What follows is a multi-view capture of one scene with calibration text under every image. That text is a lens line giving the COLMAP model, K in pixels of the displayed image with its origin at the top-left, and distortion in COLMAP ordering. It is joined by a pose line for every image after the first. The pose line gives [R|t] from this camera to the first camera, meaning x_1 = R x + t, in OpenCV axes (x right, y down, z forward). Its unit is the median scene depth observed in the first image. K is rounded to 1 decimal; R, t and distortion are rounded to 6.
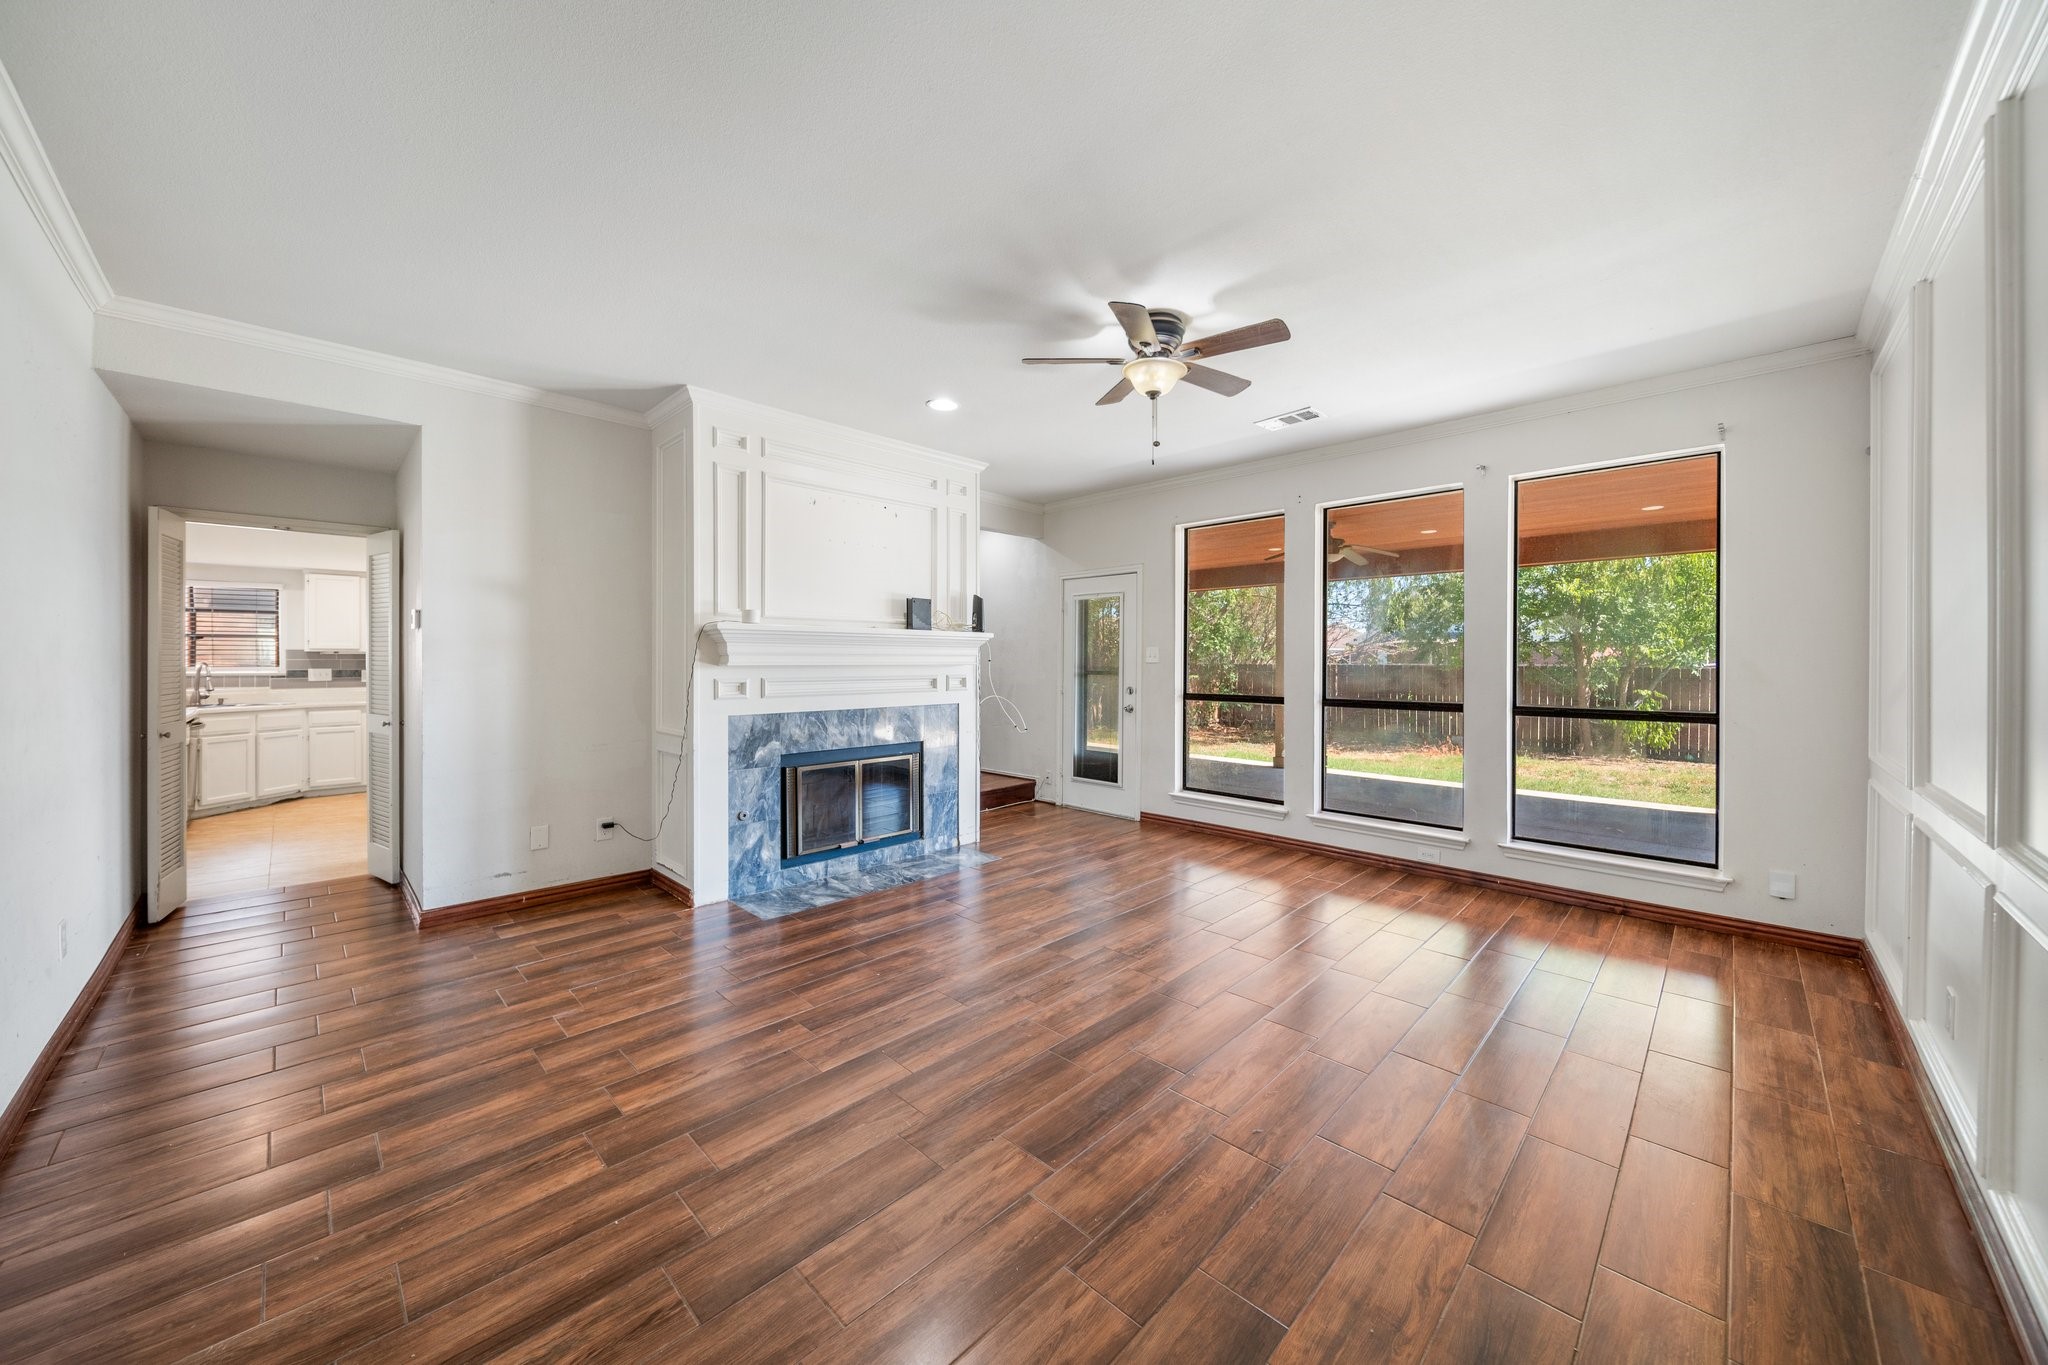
lens RADIAL K [[728.3, 0, 1024.6], [0, 728.3, 677.3], [0, 0, 1]] dist [-0.001916, -0.000227]
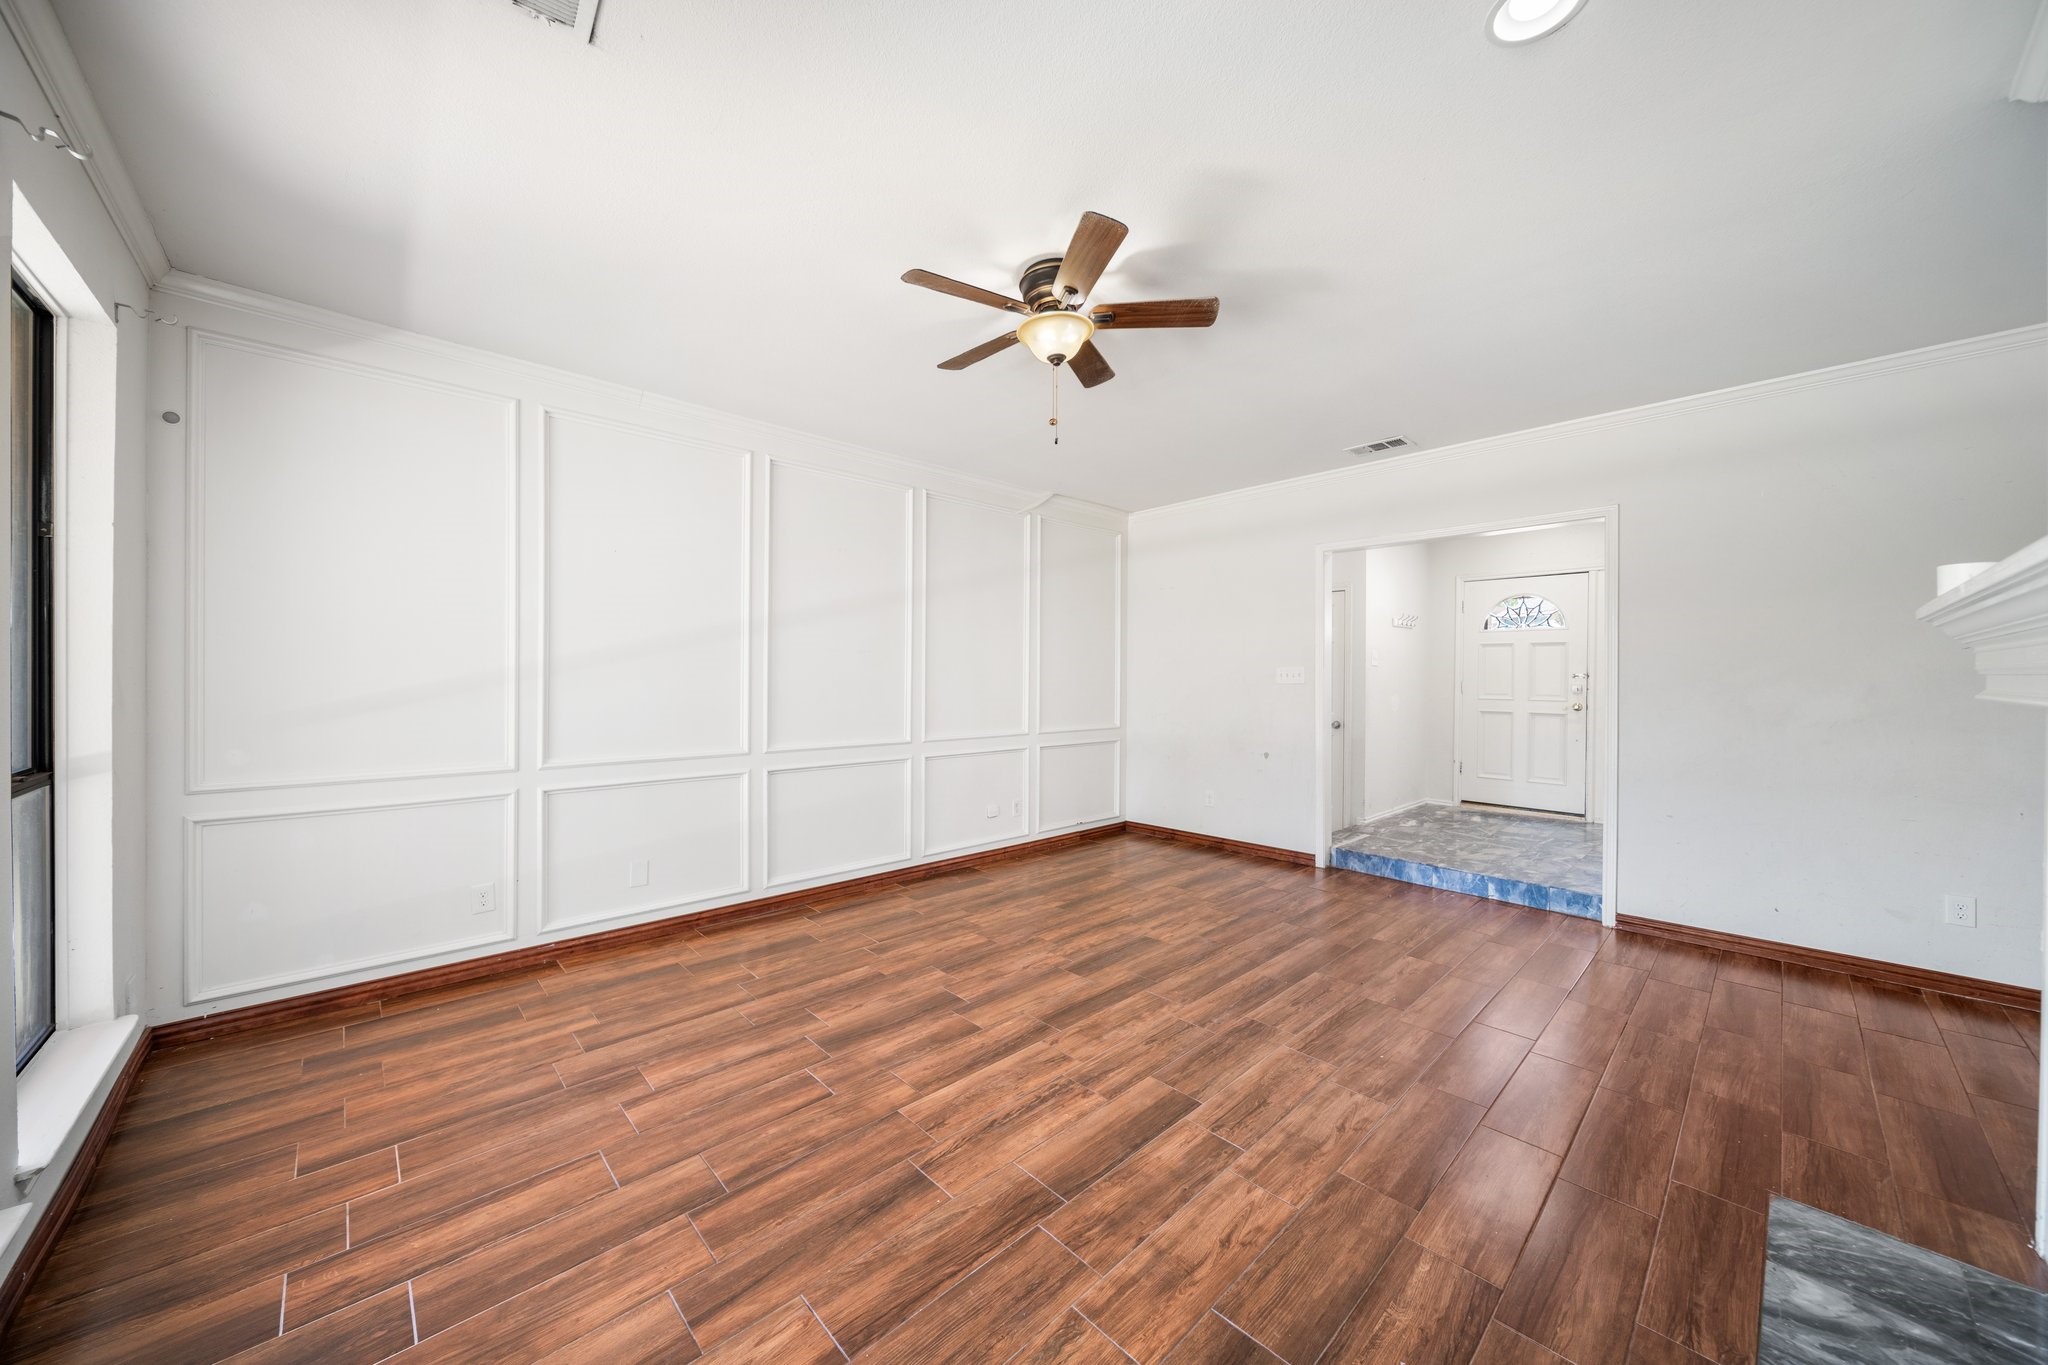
lens RADIAL K [[728.3, 0, 1024.6], [0, 728.3, 677.3], [0, 0, 1]] dist [-0.001916, -0.000227]
pose [[-0.999341, -0.007082, 0.035610, 0.206973], [-0.006135, 0.999627, 0.026627, -0.053956], [-0.035785, 0.026391, -0.999011, 2.087028]]
